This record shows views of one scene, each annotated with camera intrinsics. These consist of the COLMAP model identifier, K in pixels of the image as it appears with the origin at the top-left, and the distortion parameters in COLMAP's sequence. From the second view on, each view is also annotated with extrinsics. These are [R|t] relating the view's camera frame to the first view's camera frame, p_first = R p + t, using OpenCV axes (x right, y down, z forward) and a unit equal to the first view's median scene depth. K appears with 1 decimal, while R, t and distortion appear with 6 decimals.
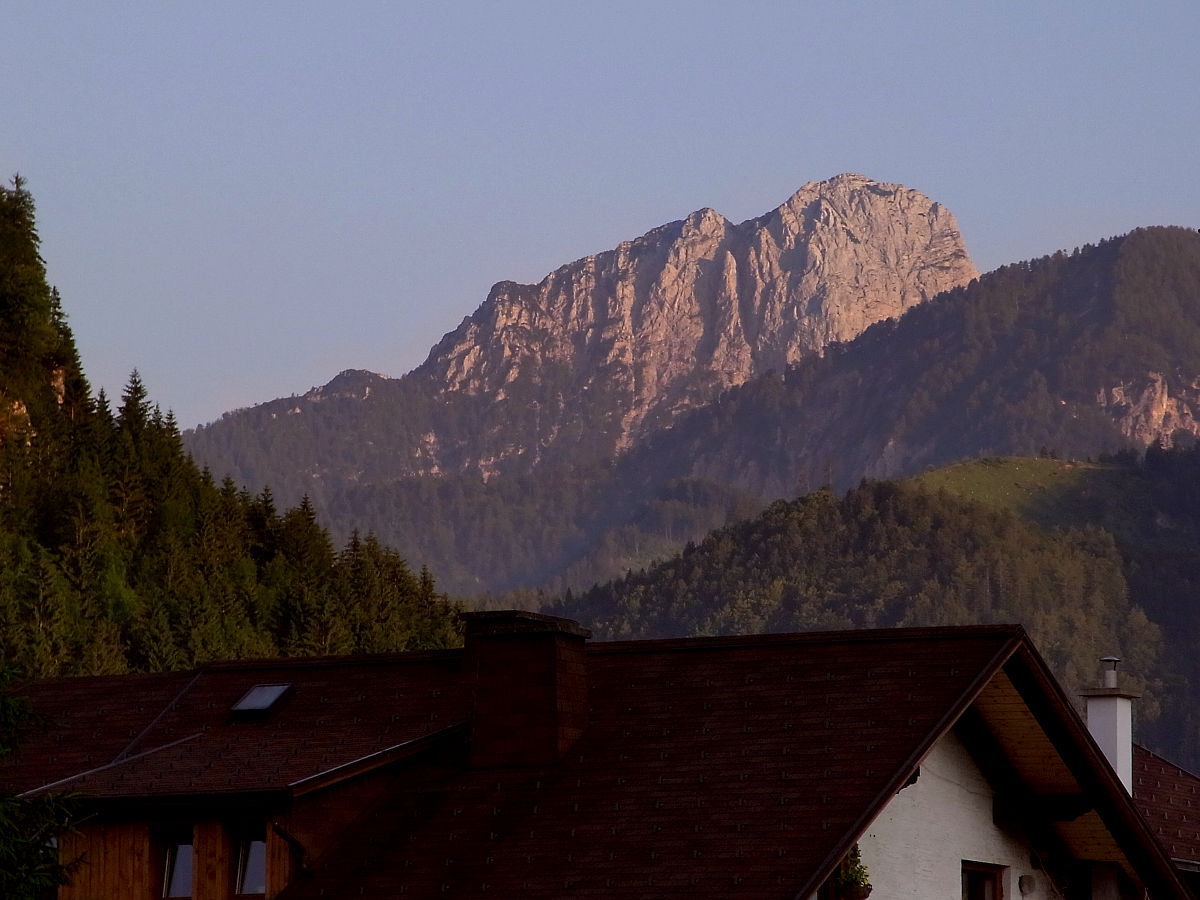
lens RADIAL K [[6933.4, 0, 595.7], [0, 6933.4, 441.7], [0, 0, 1]] dist [1.049787, 0.000000]
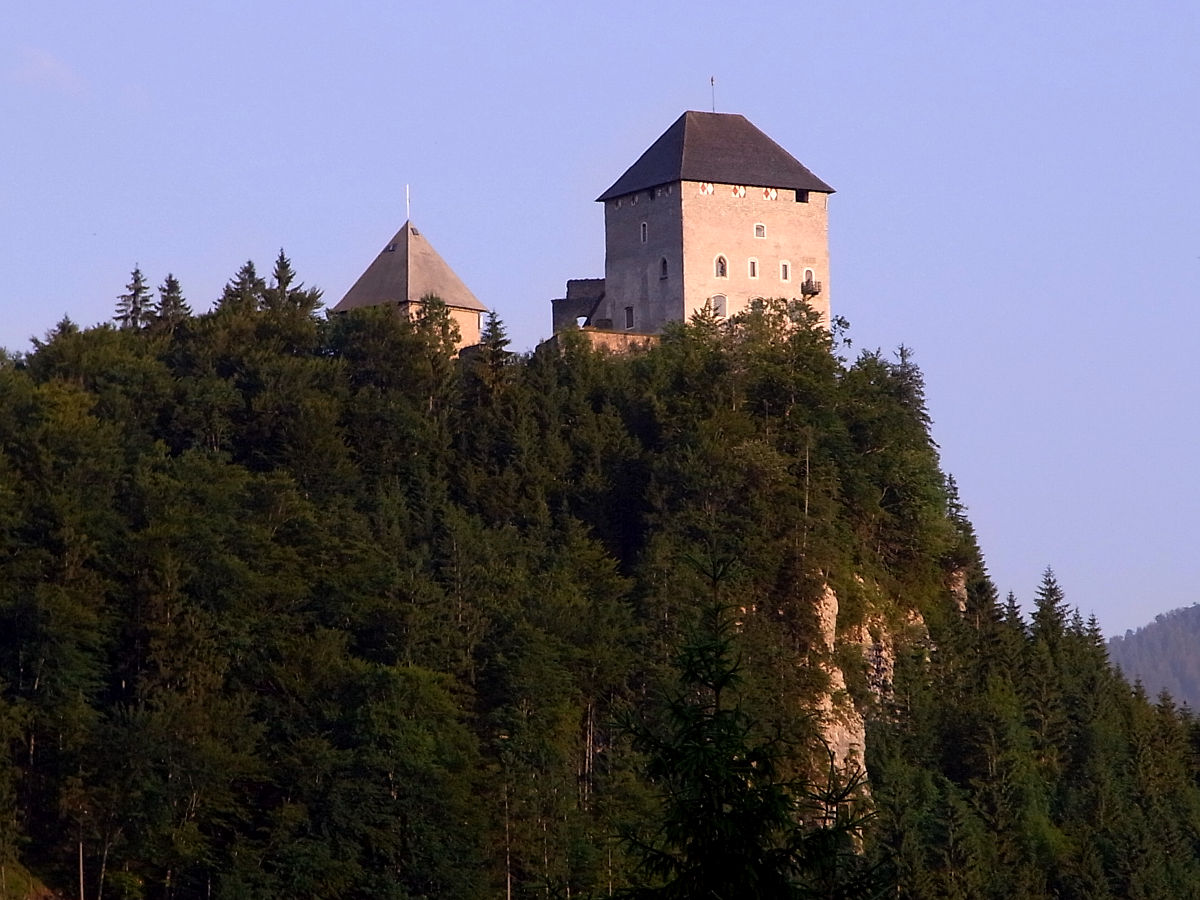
lens RADIAL K [[6933.4, 0, 594.1], [0, 6933.4, 446.2], [0, 0, 1]] dist [1.049787, 0.000000]
pose [[0.990820, -0.044100, -0.127794, -0.011963], [0.040168, 0.998642, -0.033187, 0.000770], [0.129084, 0.027749, 0.991245, 0.152579]]
